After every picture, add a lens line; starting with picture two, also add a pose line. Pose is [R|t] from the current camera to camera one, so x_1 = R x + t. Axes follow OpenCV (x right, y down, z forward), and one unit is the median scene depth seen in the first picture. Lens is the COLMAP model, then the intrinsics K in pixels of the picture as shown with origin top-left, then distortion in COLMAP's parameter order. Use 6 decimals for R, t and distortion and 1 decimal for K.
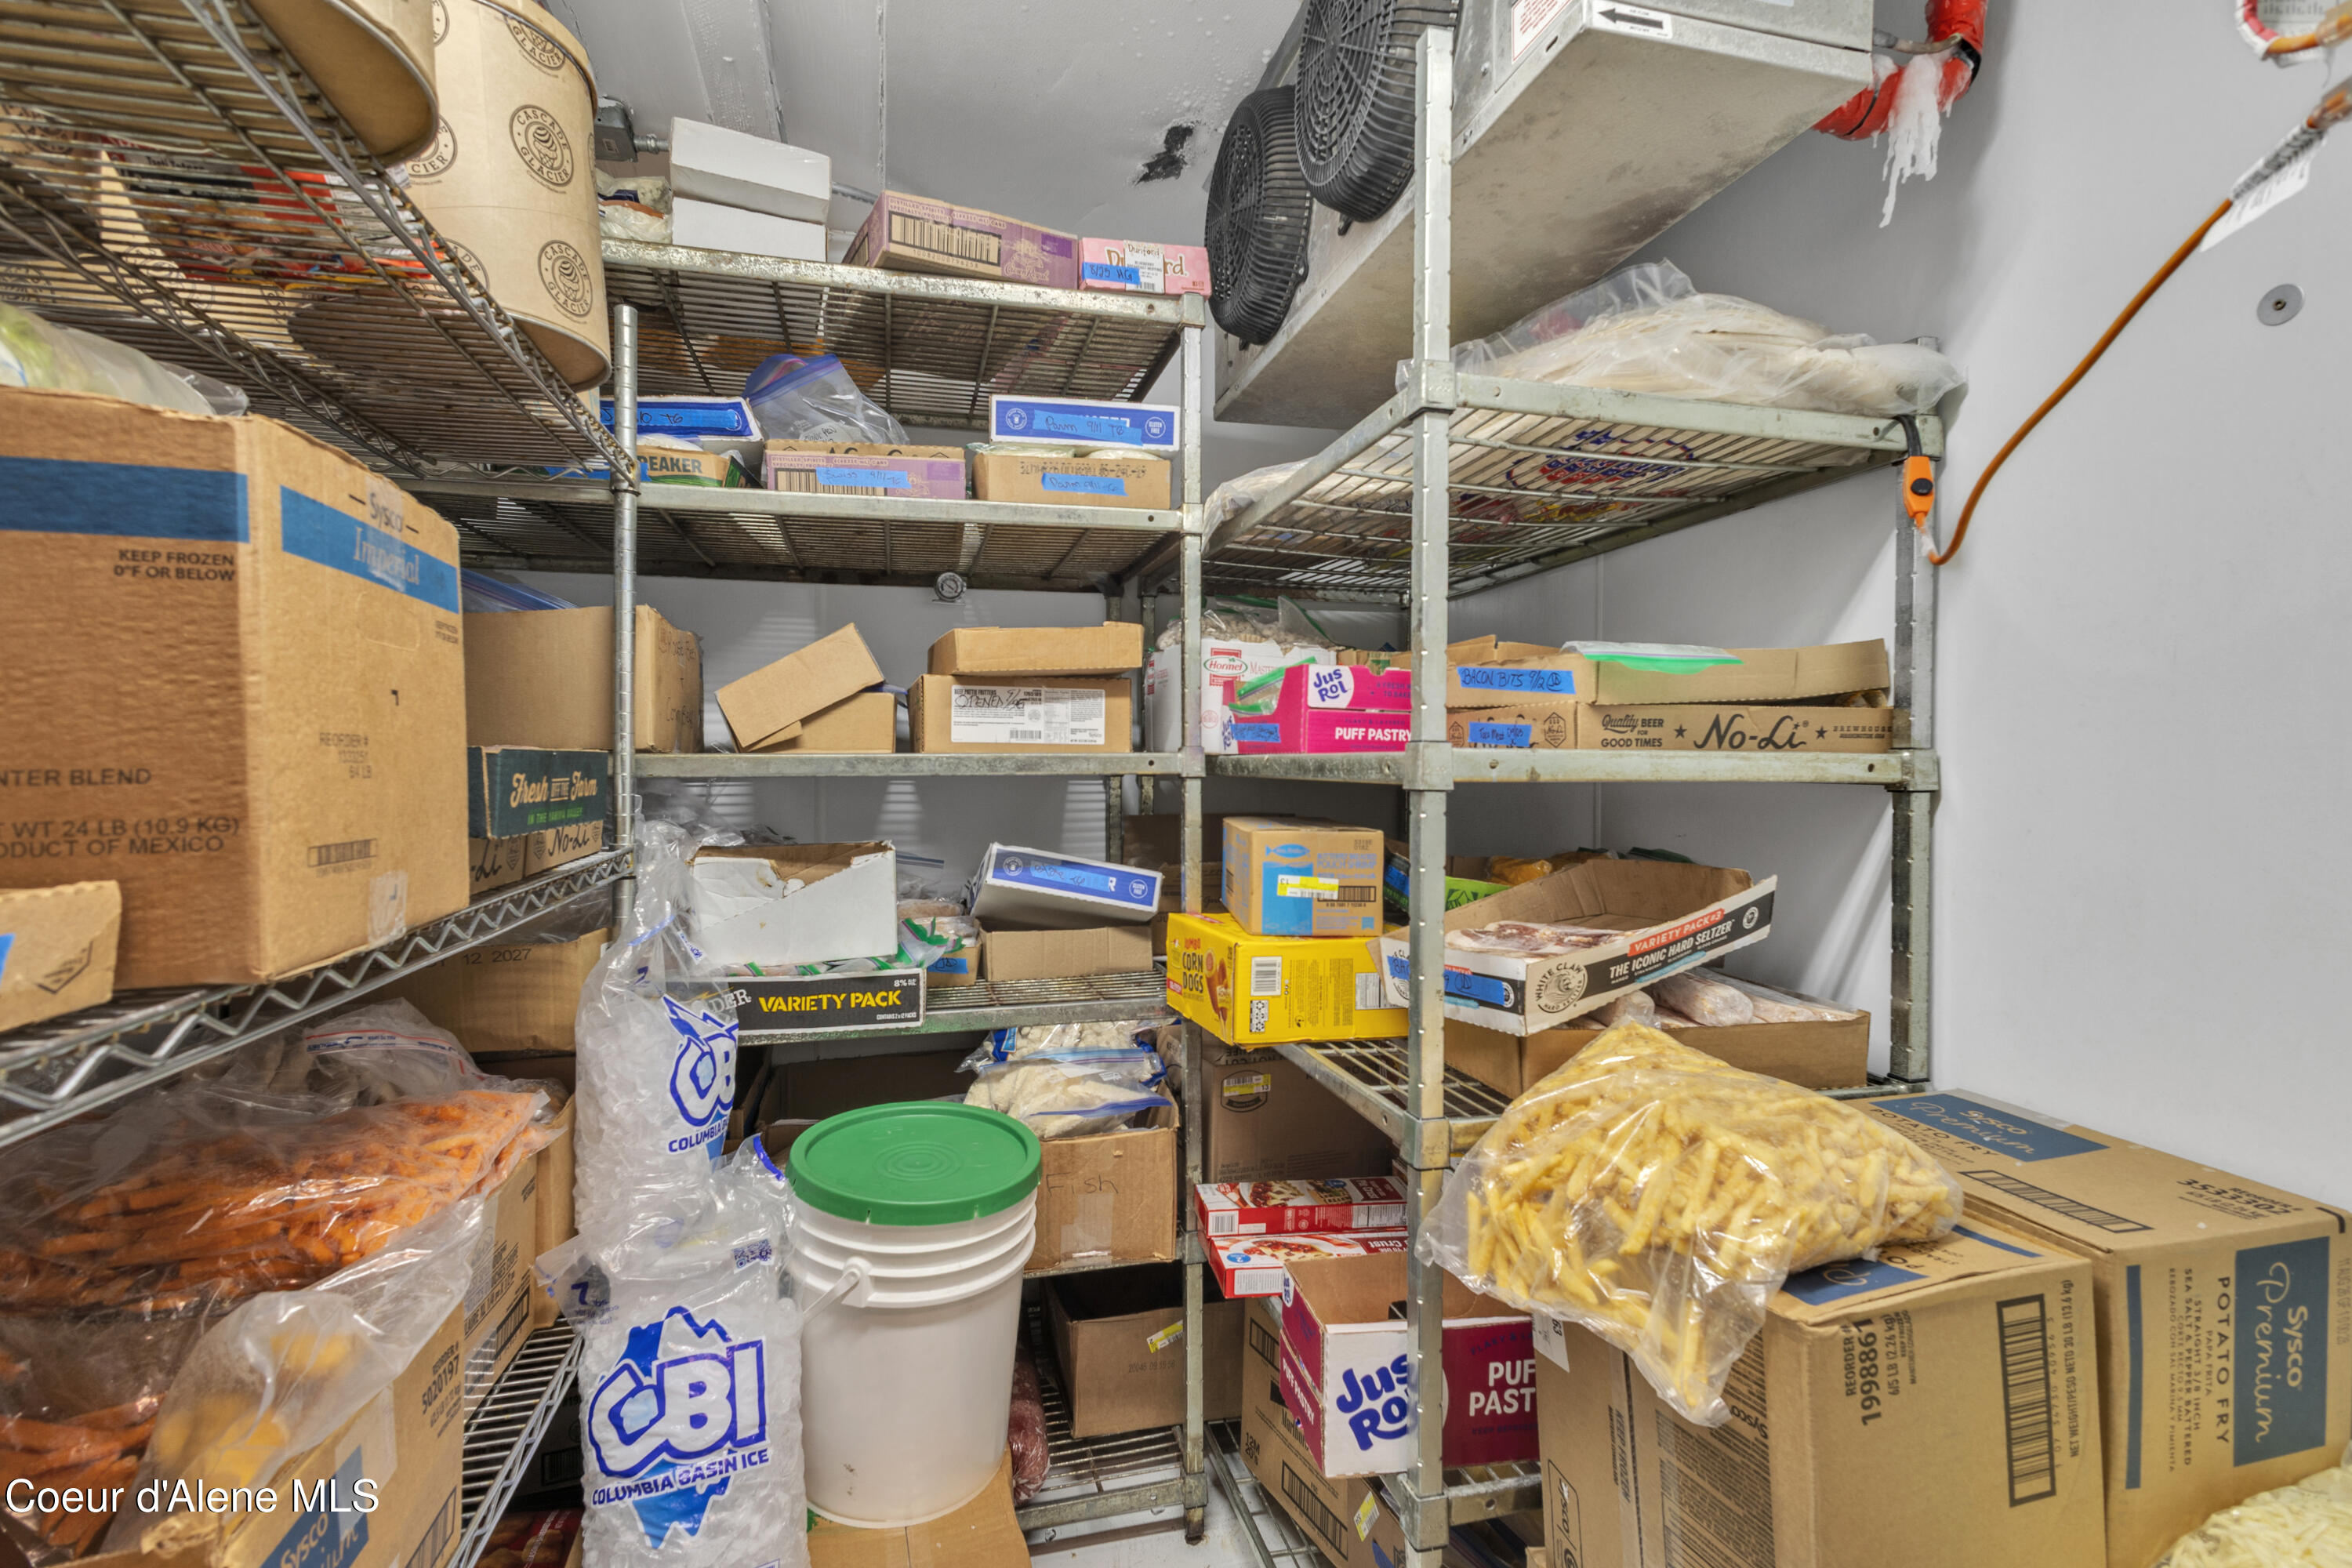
lens RADIAL K [[1083.9, 0, 1171.1], [0, 1083.9, 777.3], [0, 0, 1]] dist [0.015215, -0.002182]
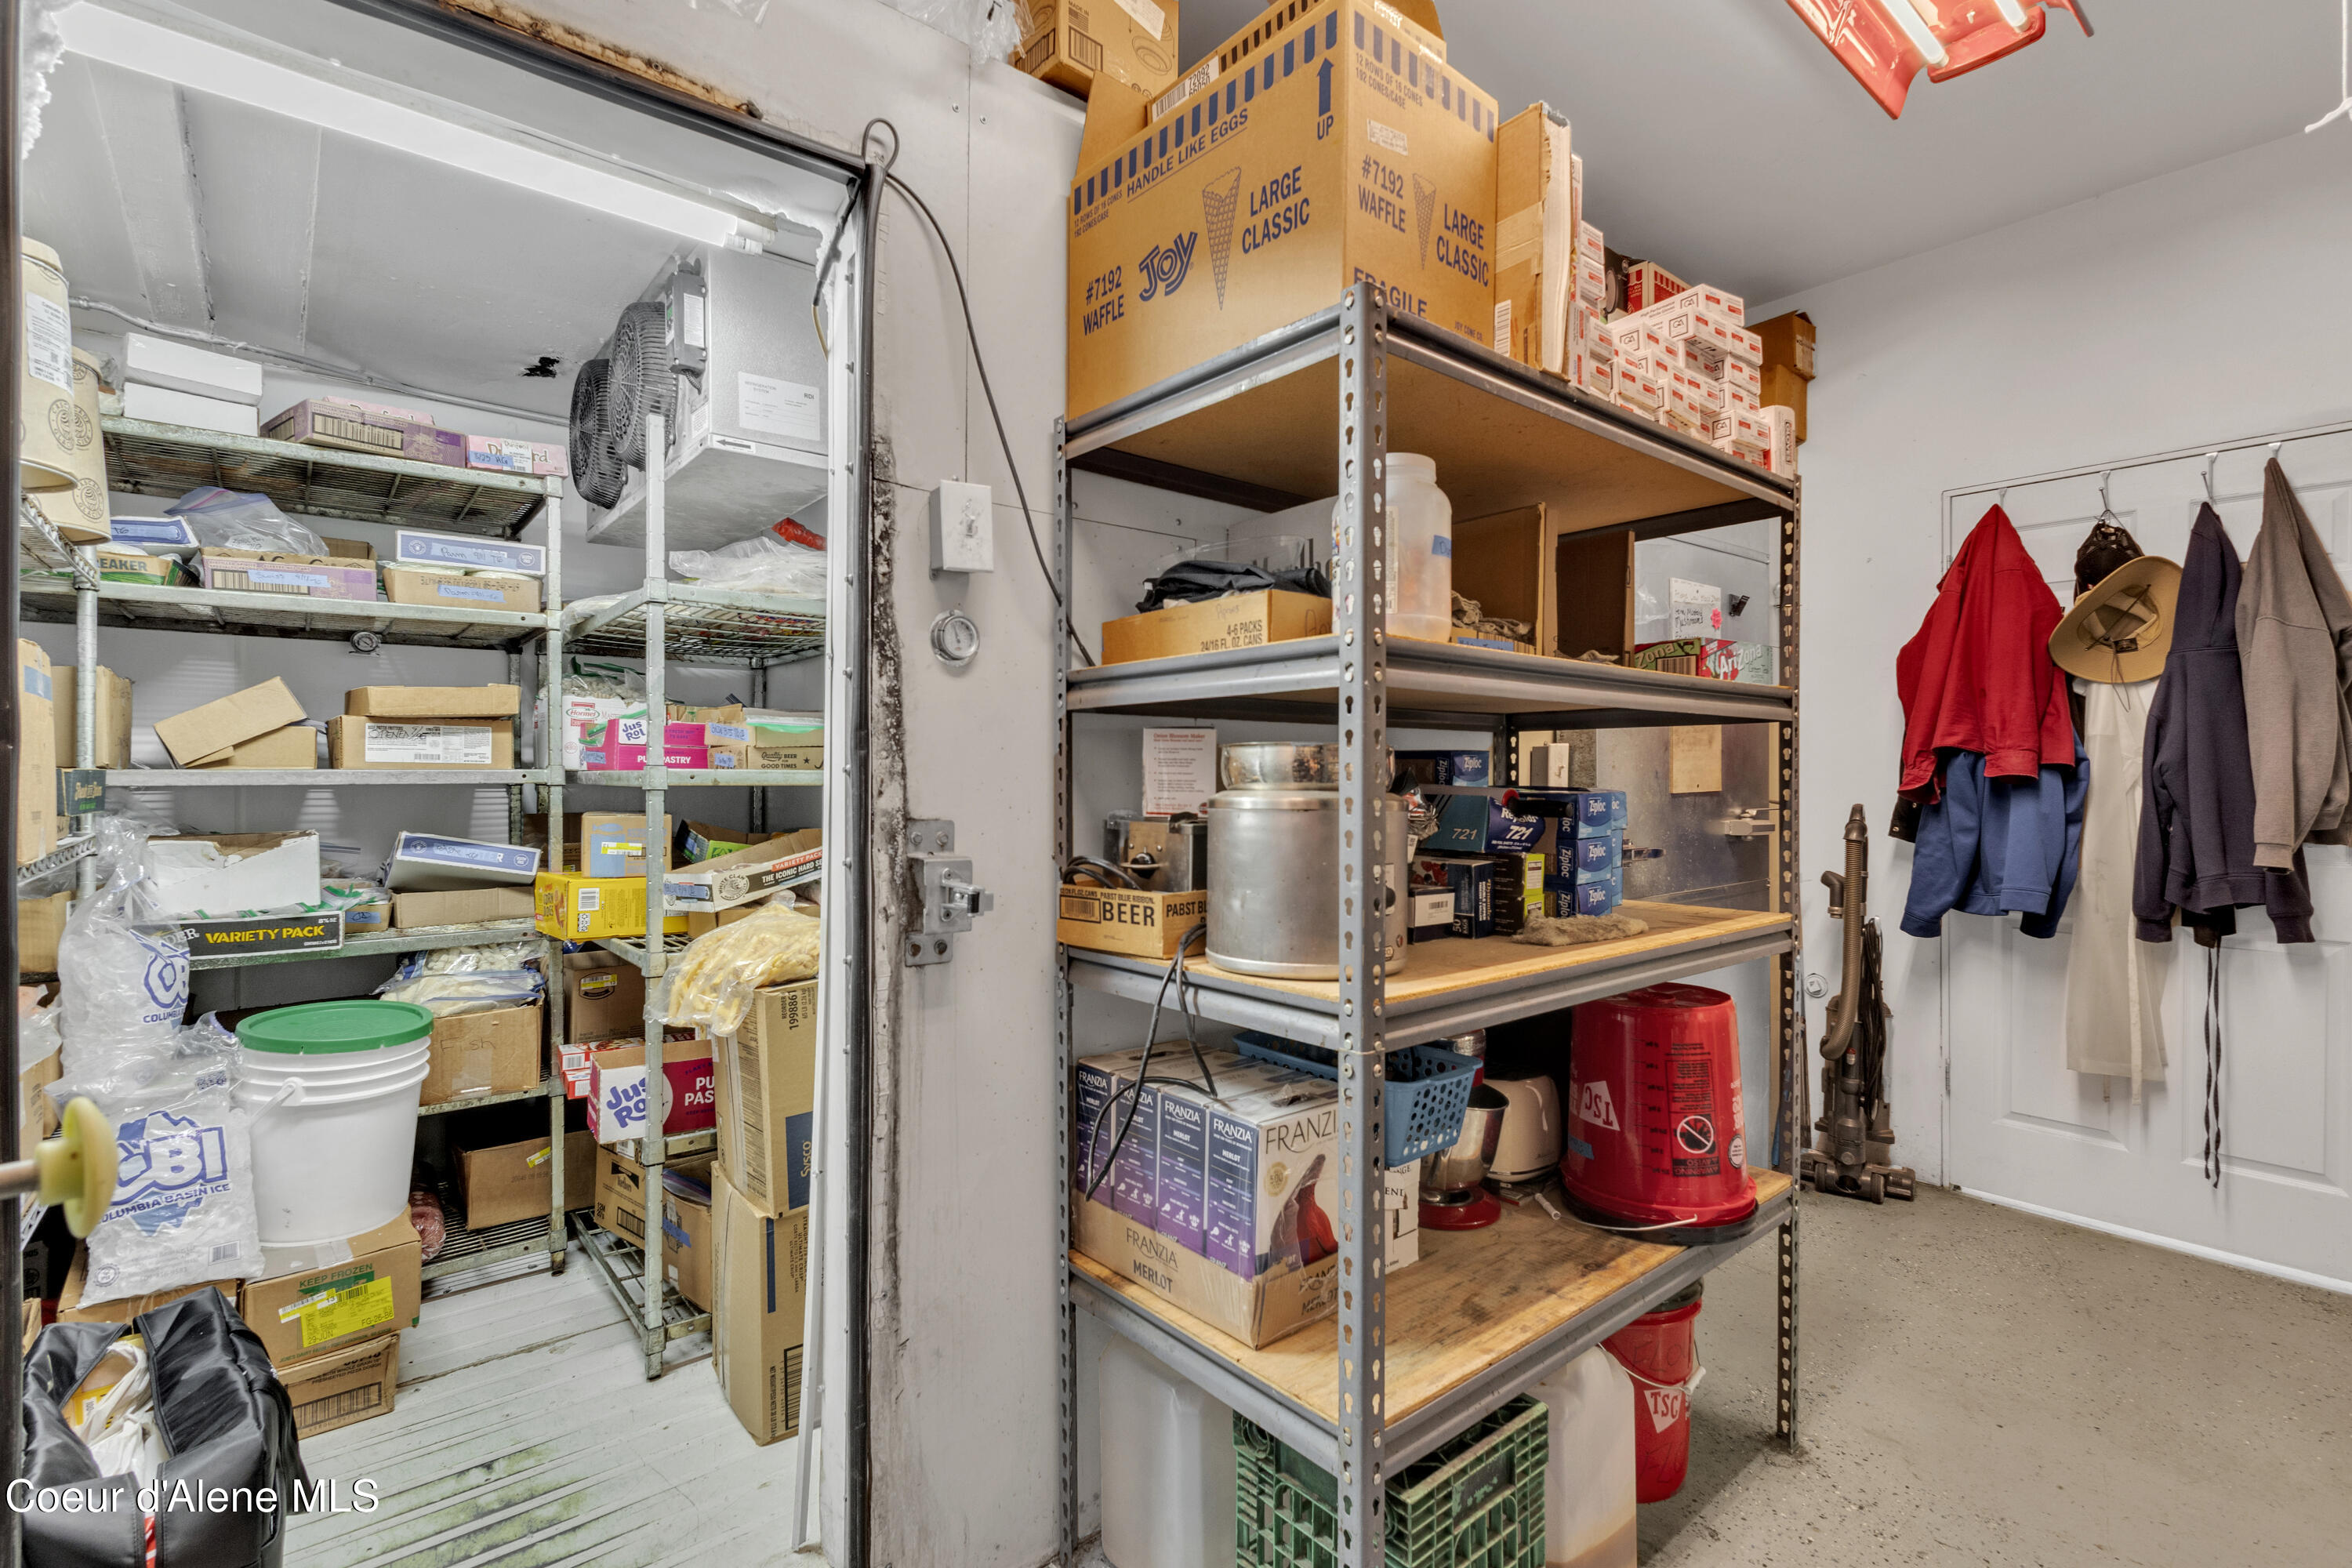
lens RADIAL K [[1083.9, 0, 1170.0], [0, 1083.9, 783.2], [0, 0, 1]] dist [0.015215, -0.002182]
pose [[0.910046, -0.003641, 0.414492, 0.188225], [0.005393, 0.999981, -0.003057, 0.007548], [-0.414472, 0.005018, 0.910048, -0.853525]]
